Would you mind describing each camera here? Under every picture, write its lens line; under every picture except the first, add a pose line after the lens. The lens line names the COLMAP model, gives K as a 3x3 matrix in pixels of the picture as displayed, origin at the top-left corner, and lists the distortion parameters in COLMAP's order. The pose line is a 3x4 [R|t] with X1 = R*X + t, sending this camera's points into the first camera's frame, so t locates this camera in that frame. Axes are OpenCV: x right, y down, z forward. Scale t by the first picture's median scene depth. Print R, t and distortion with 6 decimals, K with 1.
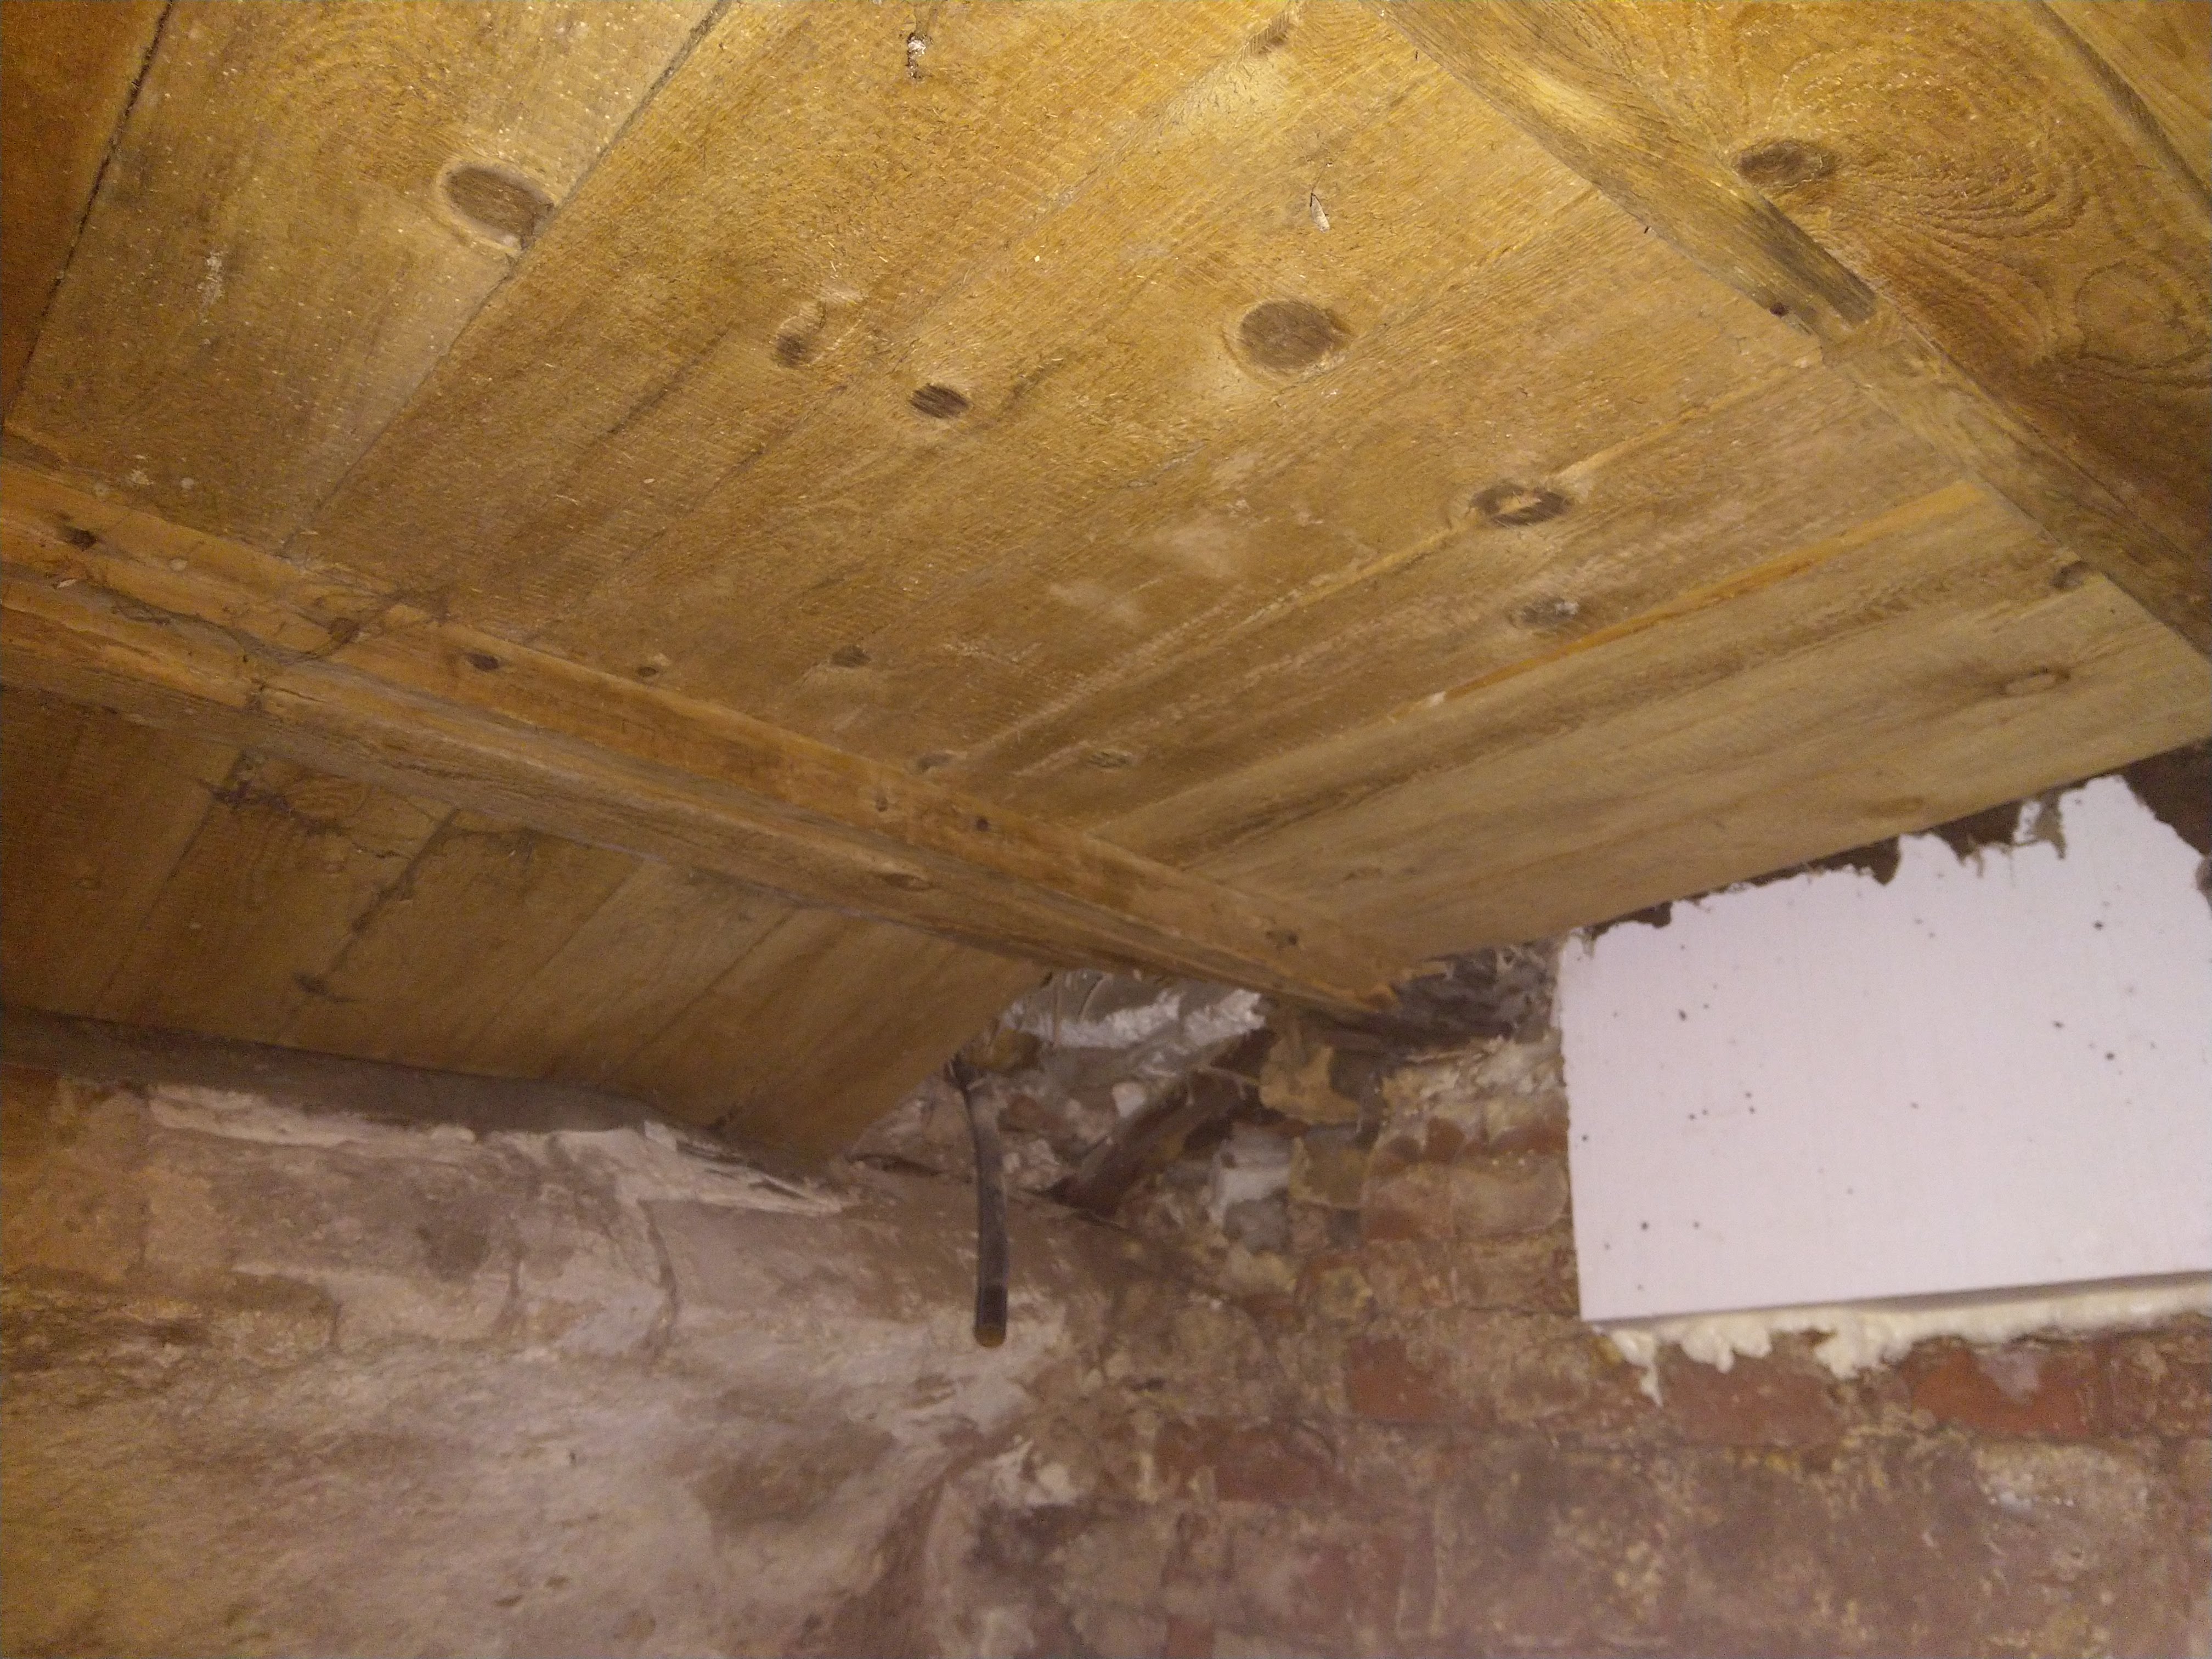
lens RADIAL K [[1674.9, 0, 1091.1], [0, 1674.9, 821.6], [0, 0, 1]] dist [0.008334, -0.006499]
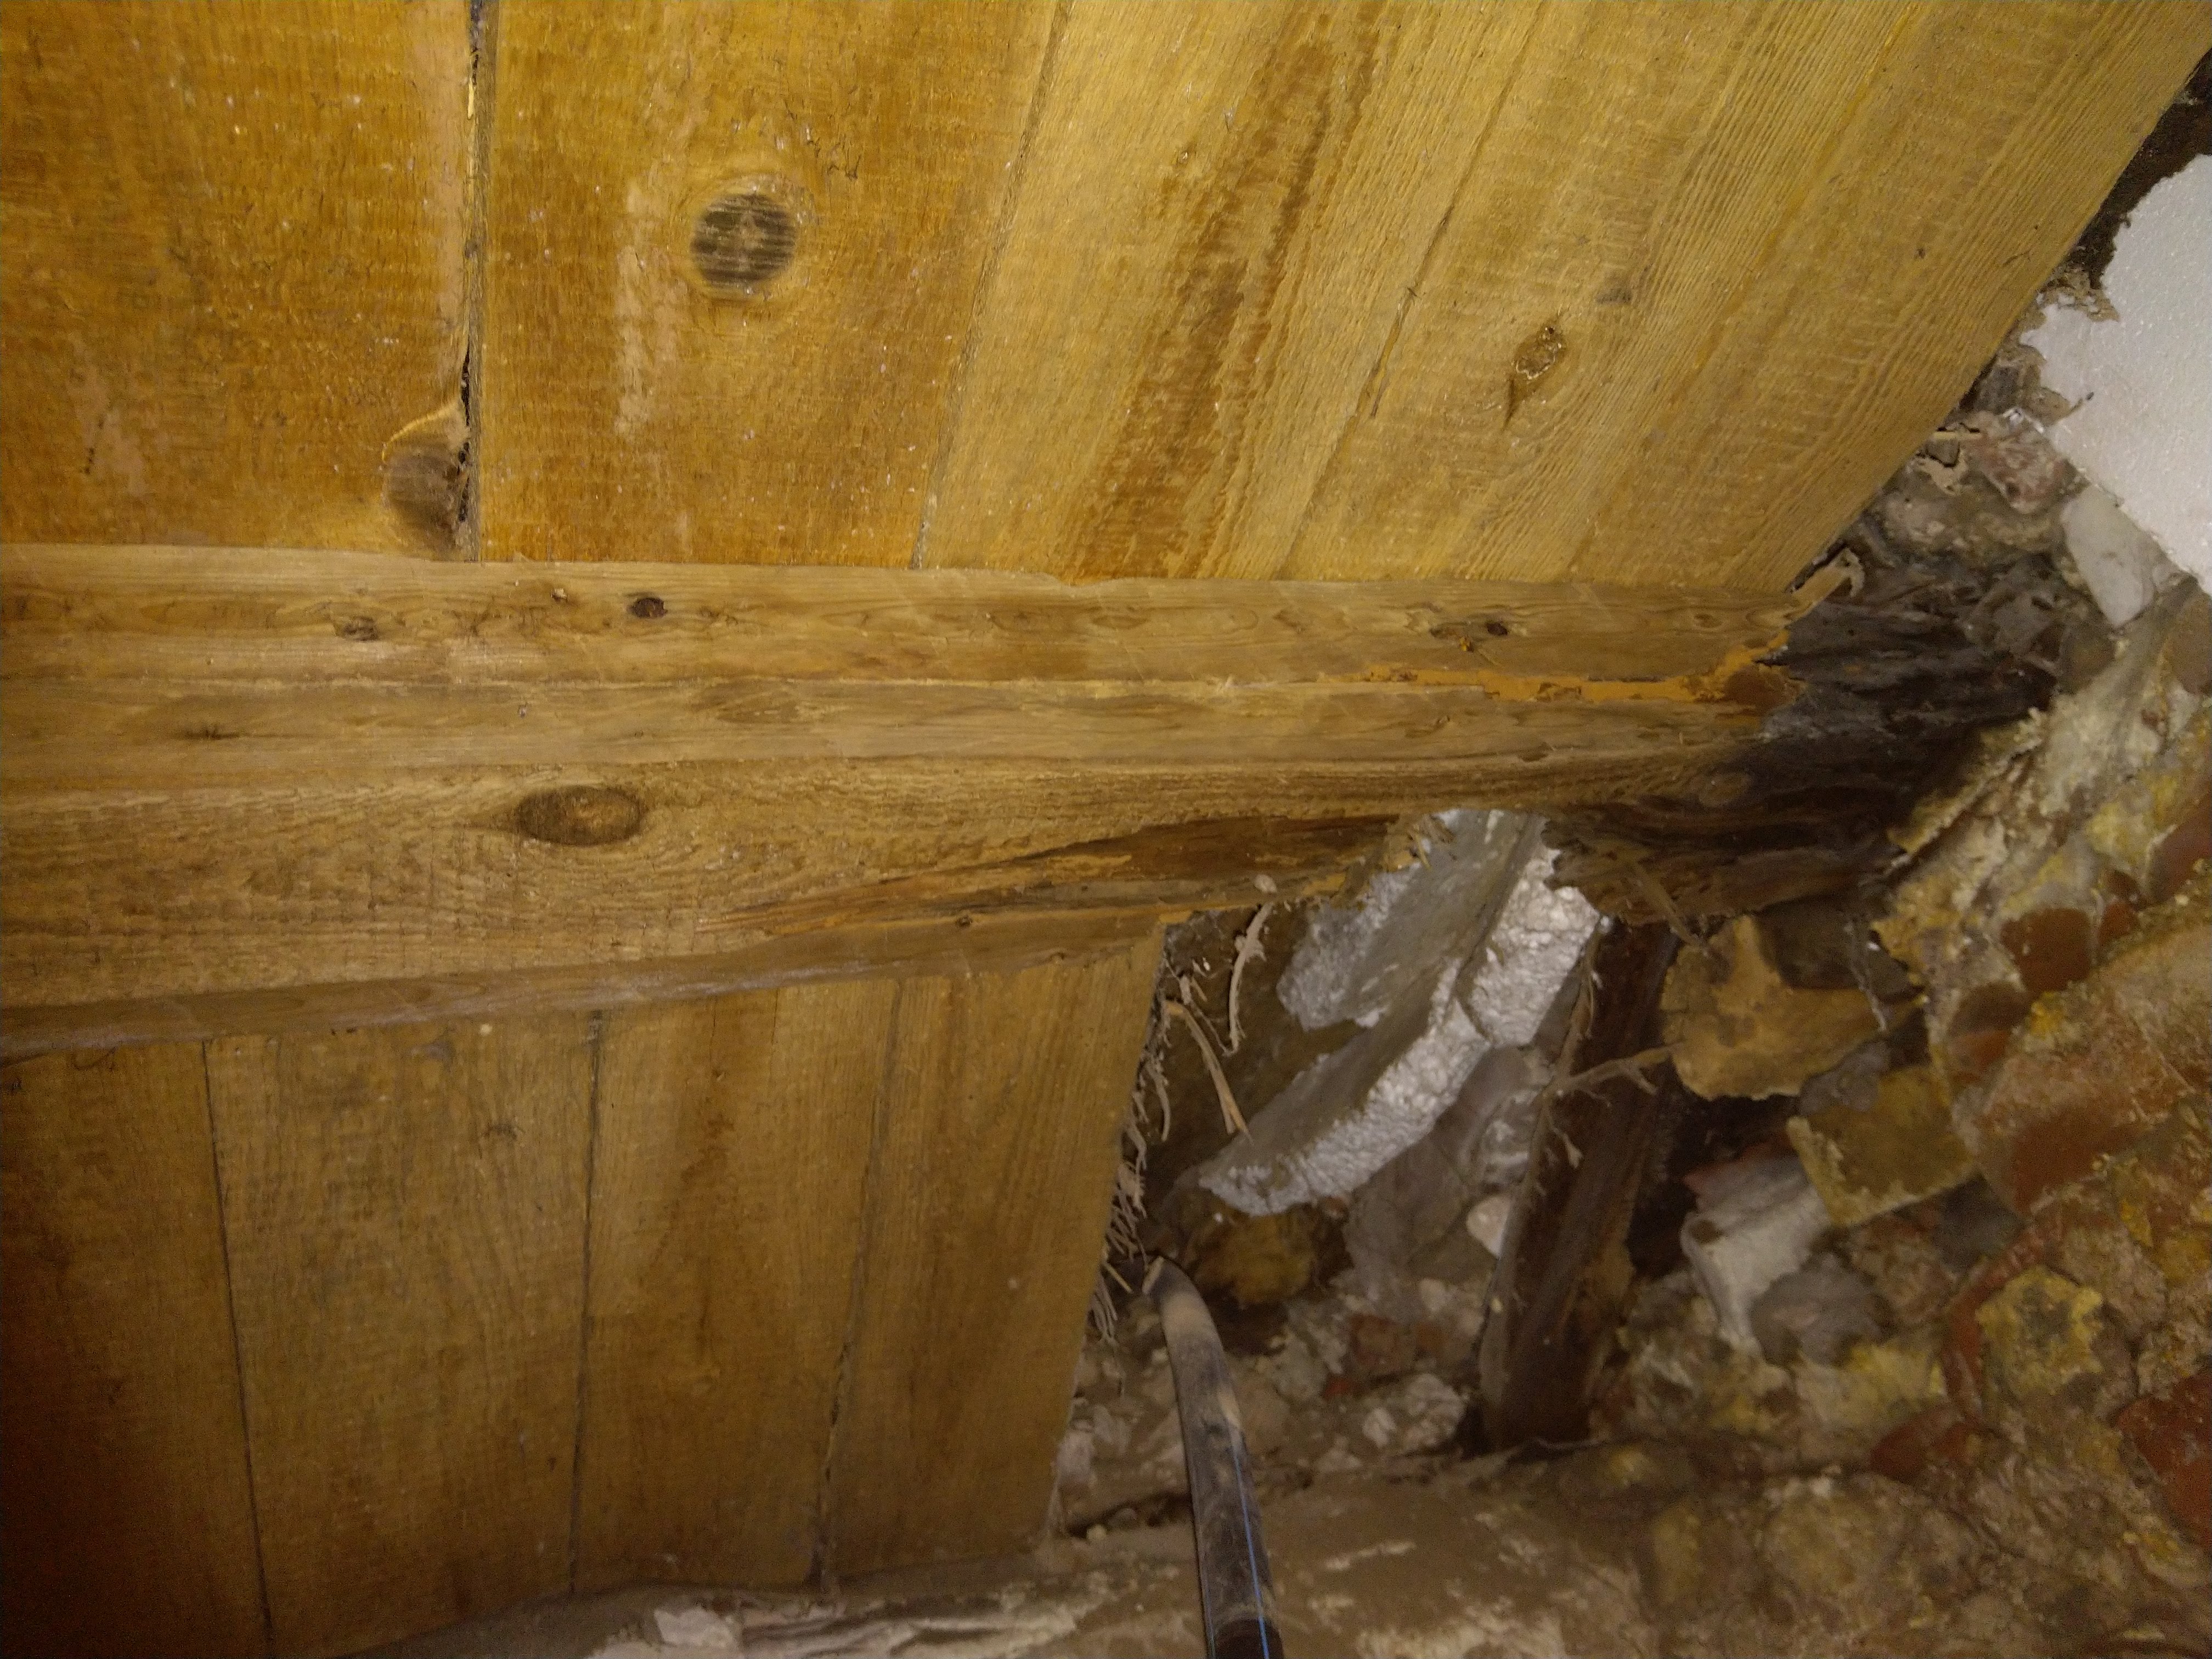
lens RADIAL K [[1724.7, 0, 1106.0], [0, 1724.7, 829.5], [0, 0, 1]] dist [0.007195, -0.011964]
pose [[0.867711, -0.483860, -0.113826, 0.048639], [0.444202, 0.857587, -0.259284, 0.179223], [0.223073, 0.174422, 0.959070, 0.478394]]
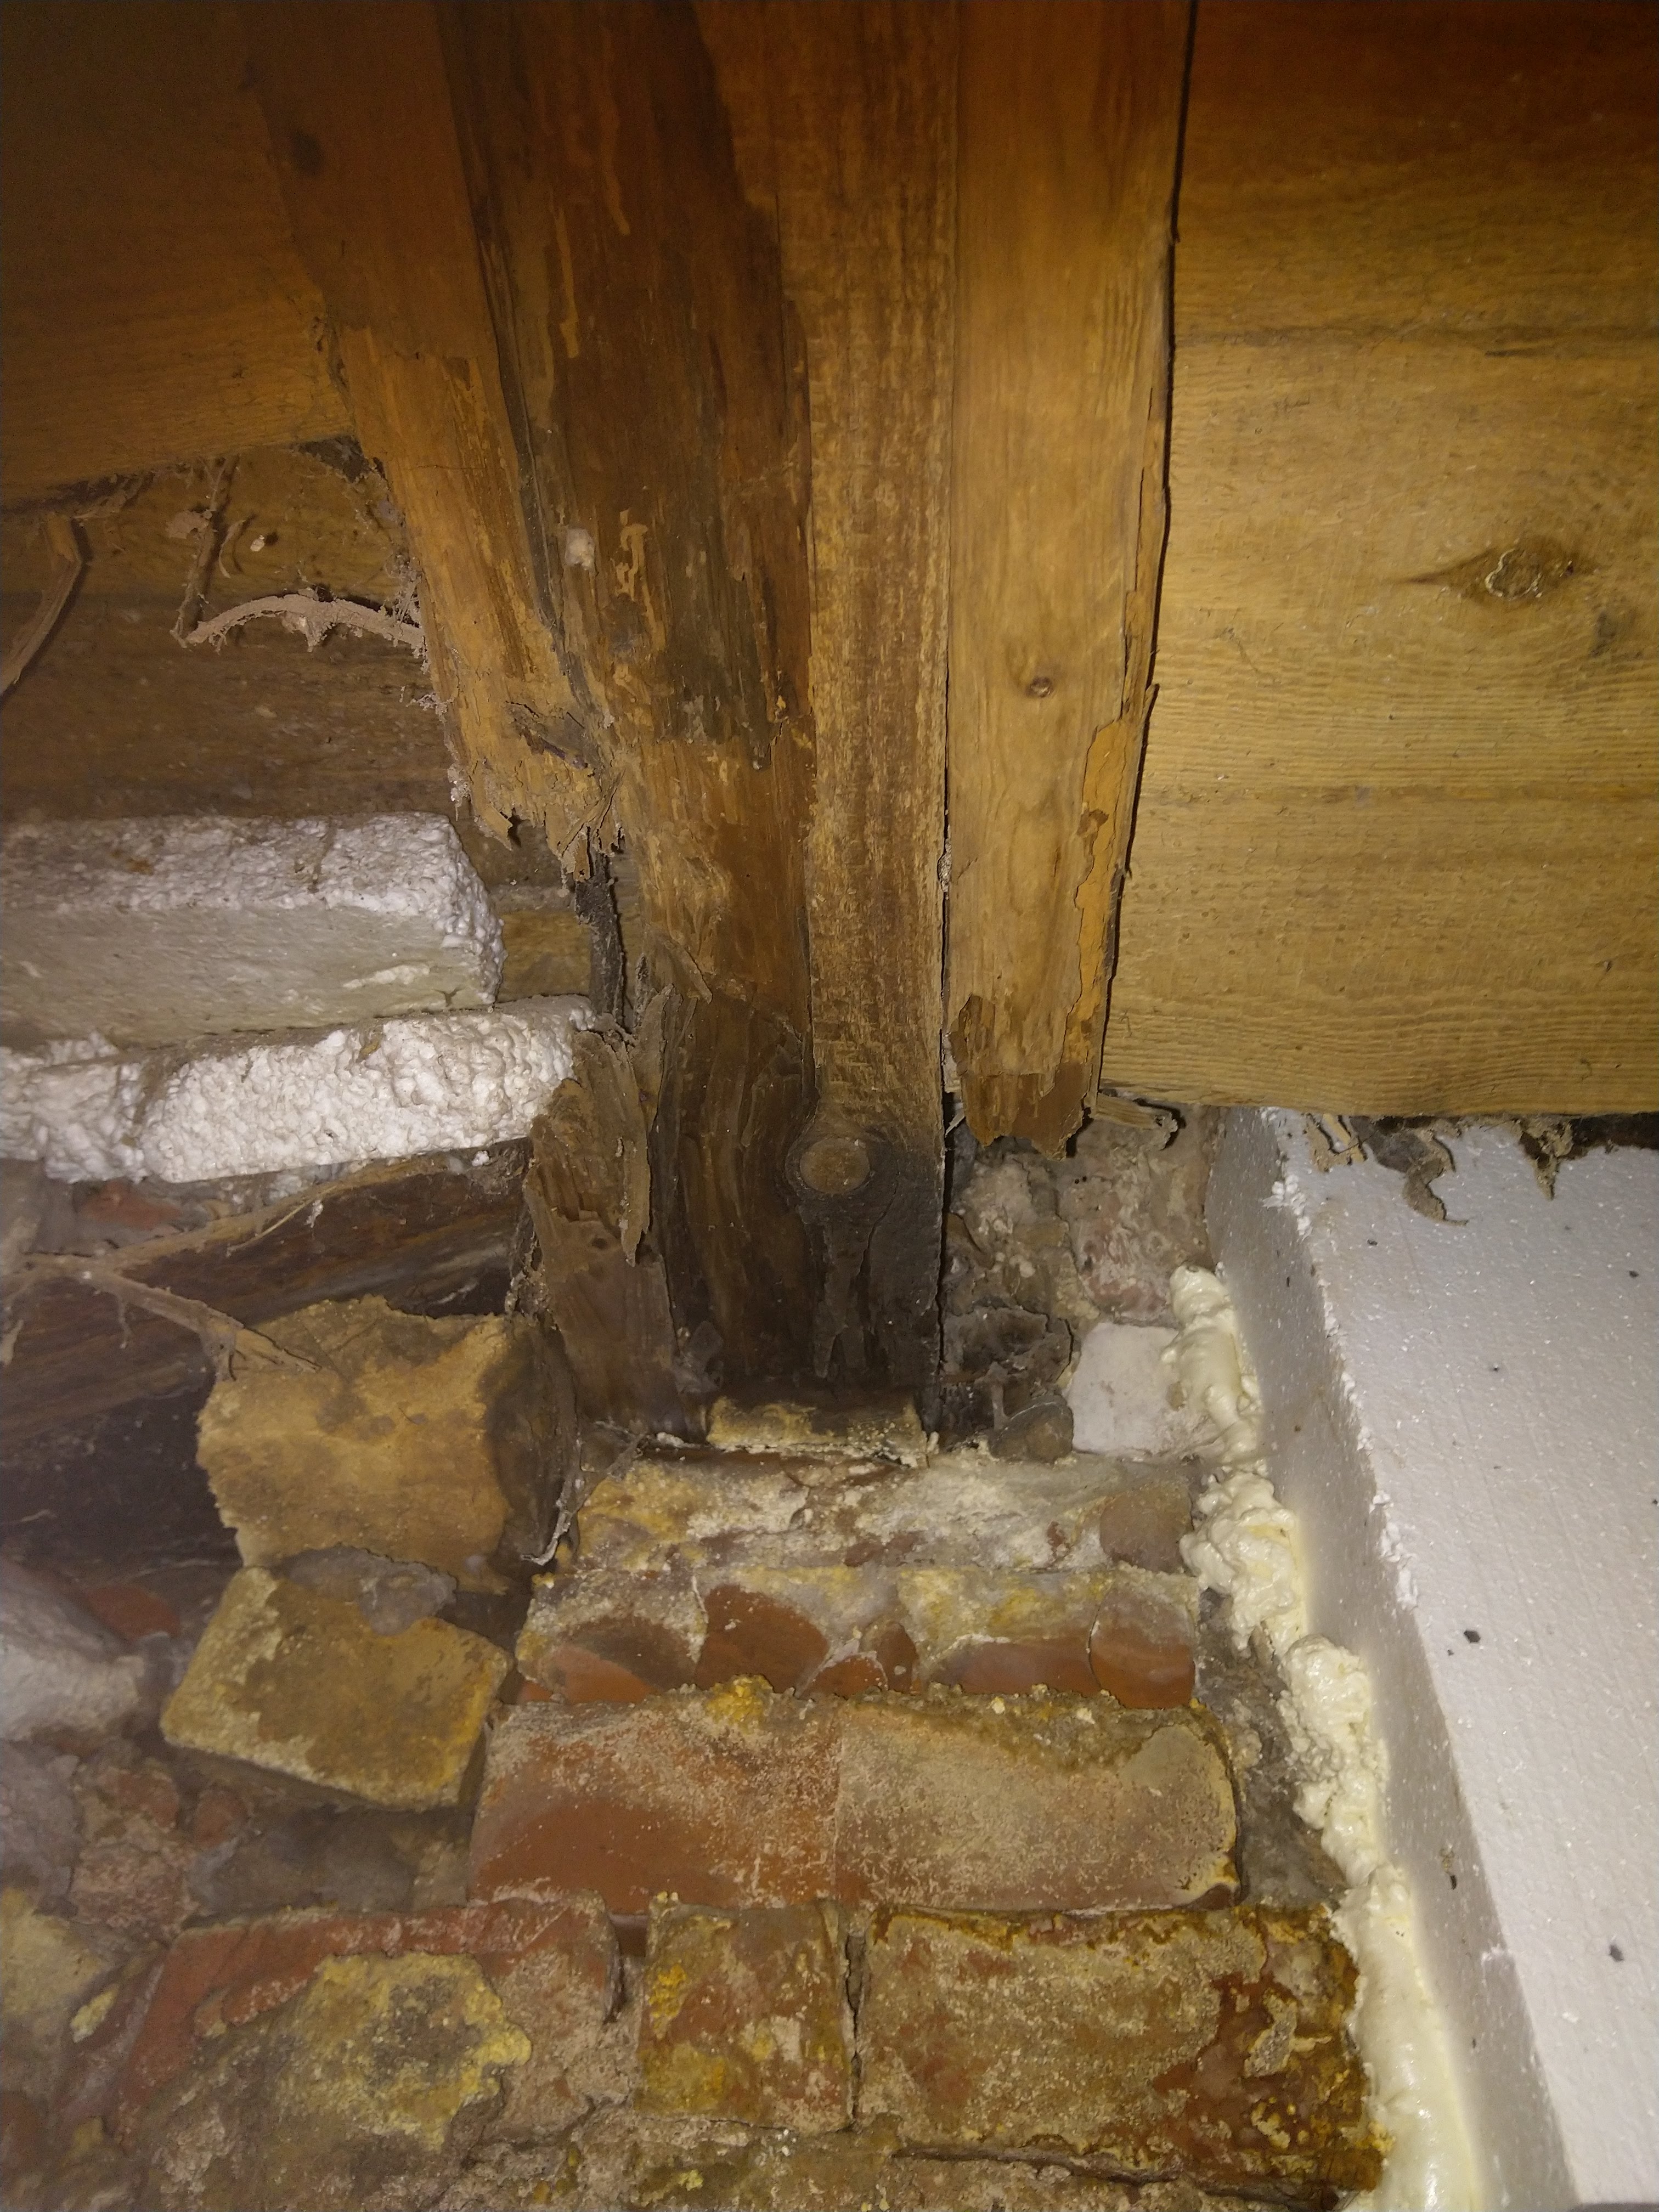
lens RADIAL K [[1724.7, 0, 829.5], [0, 1724.7, 1106.0], [0, 0, 1]] dist [0.007195, -0.011964]
pose [[0.666823, 0.493449, 0.558440, -0.052873], [-0.273796, 0.859180, -0.432255, 0.263542], [-0.693097, 0.135339, 0.708026, 0.748430]]
